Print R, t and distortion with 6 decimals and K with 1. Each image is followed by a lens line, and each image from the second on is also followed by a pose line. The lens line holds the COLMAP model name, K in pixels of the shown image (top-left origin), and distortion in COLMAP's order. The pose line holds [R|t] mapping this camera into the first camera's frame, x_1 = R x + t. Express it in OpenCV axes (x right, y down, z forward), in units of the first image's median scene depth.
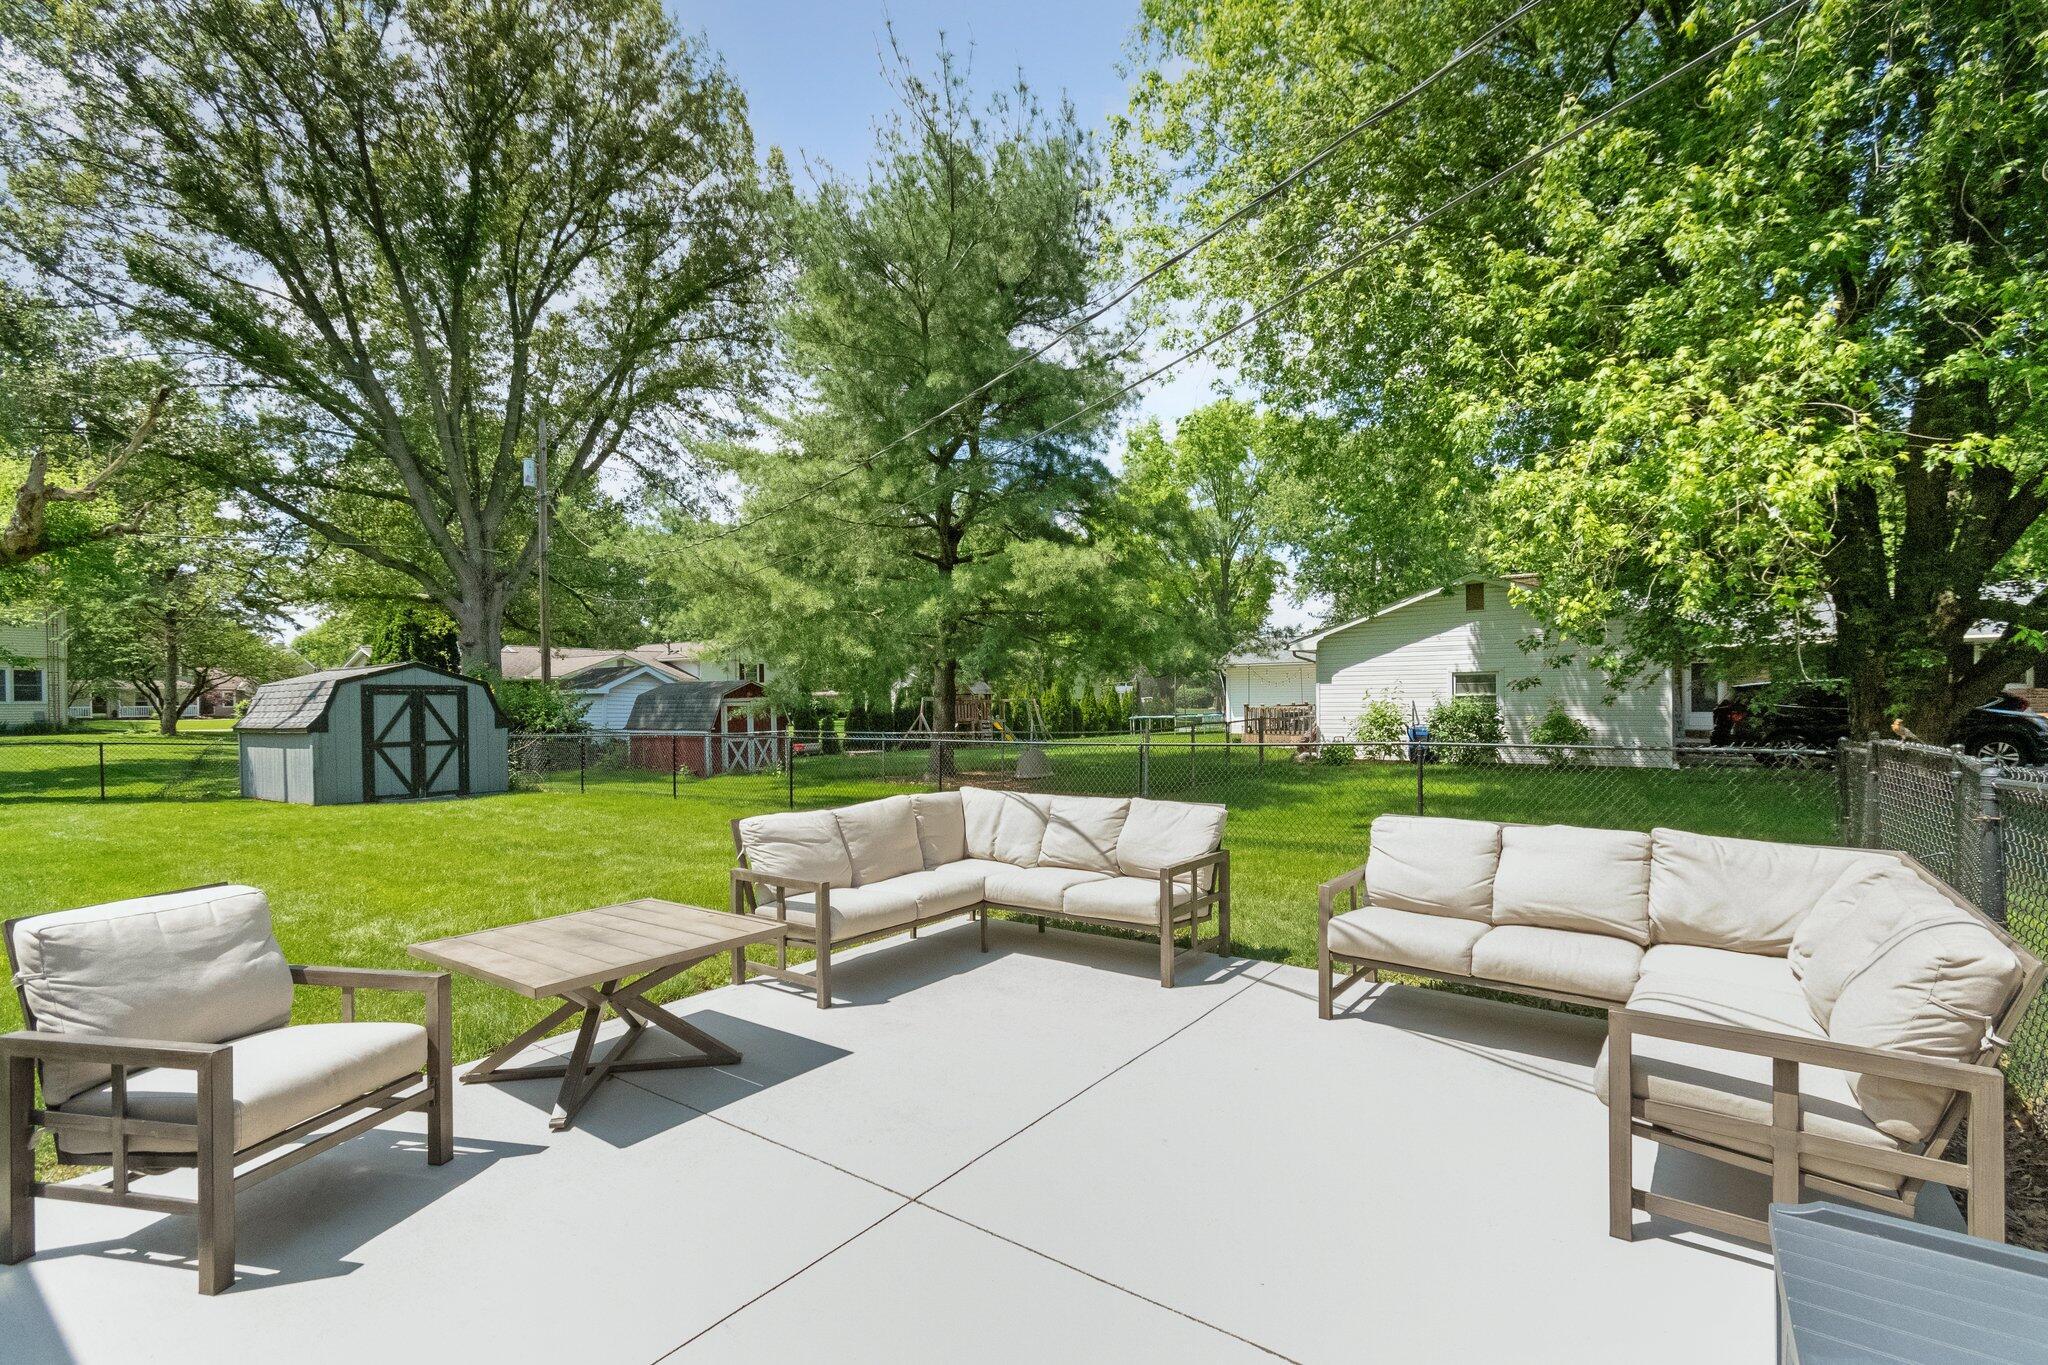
lens RADIAL K [[902.8, 0, 1024.0], [0, 902.8, 682.5], [0, 0, 1]] dist [0.000648, 0.000059]
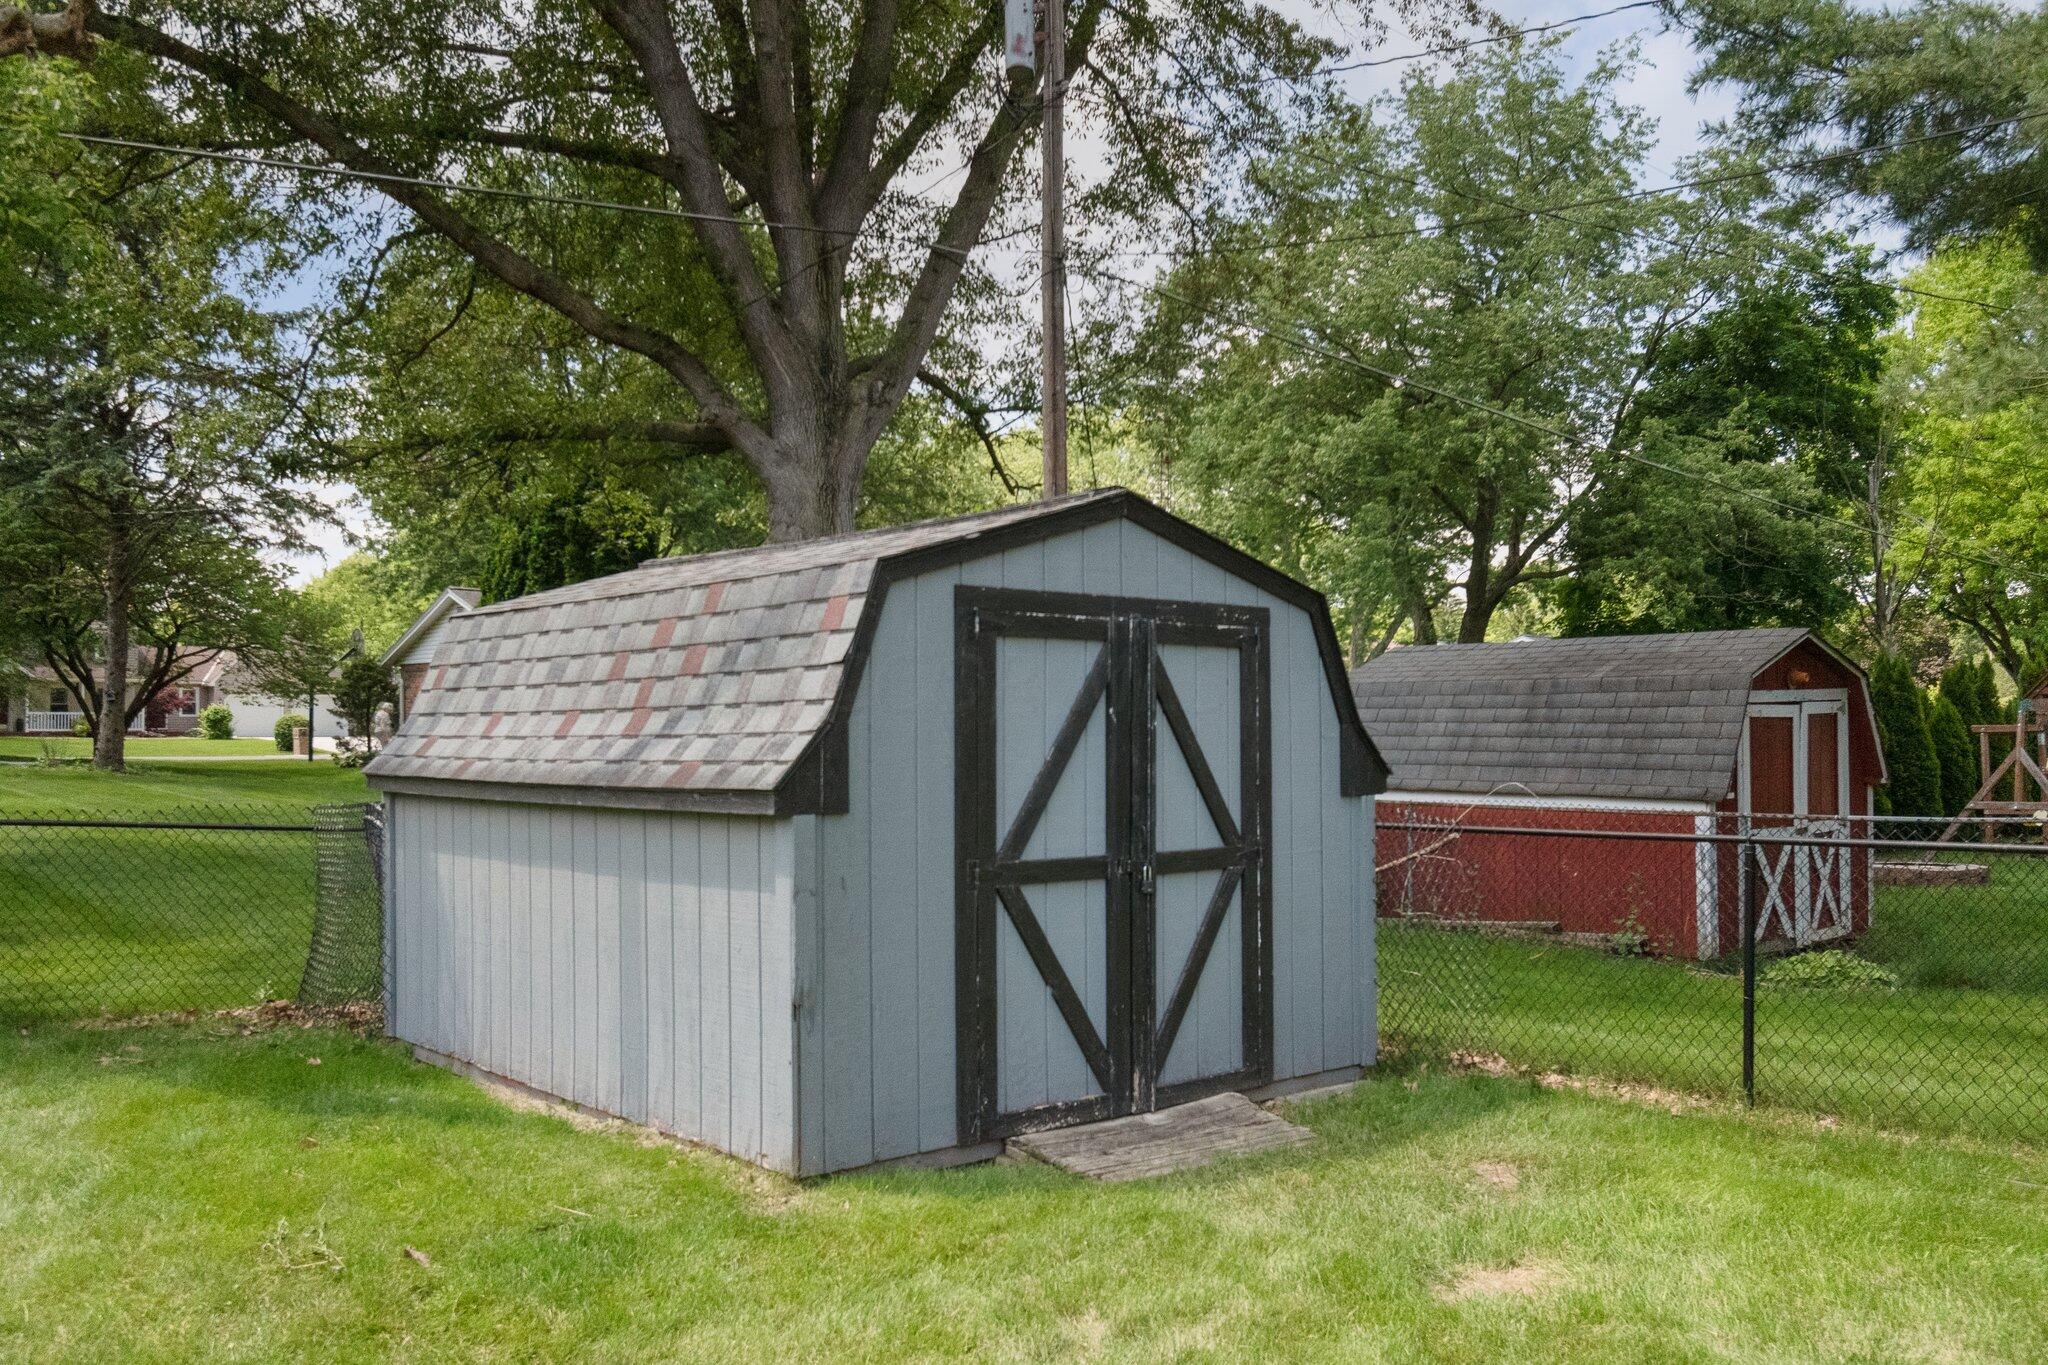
lens RADIAL K [[1695.5, 0, 1024.0], [0, 1695.5, 682.5], [0, 0, 1]] dist [0.008056, 0.003499]
pose [[0.966737, 0.003467, -0.255747, -0.404246], [-0.003541, 0.999994, 0.000170, 0.015806], [0.255746, 0.000741, 0.966744, 0.408710]]
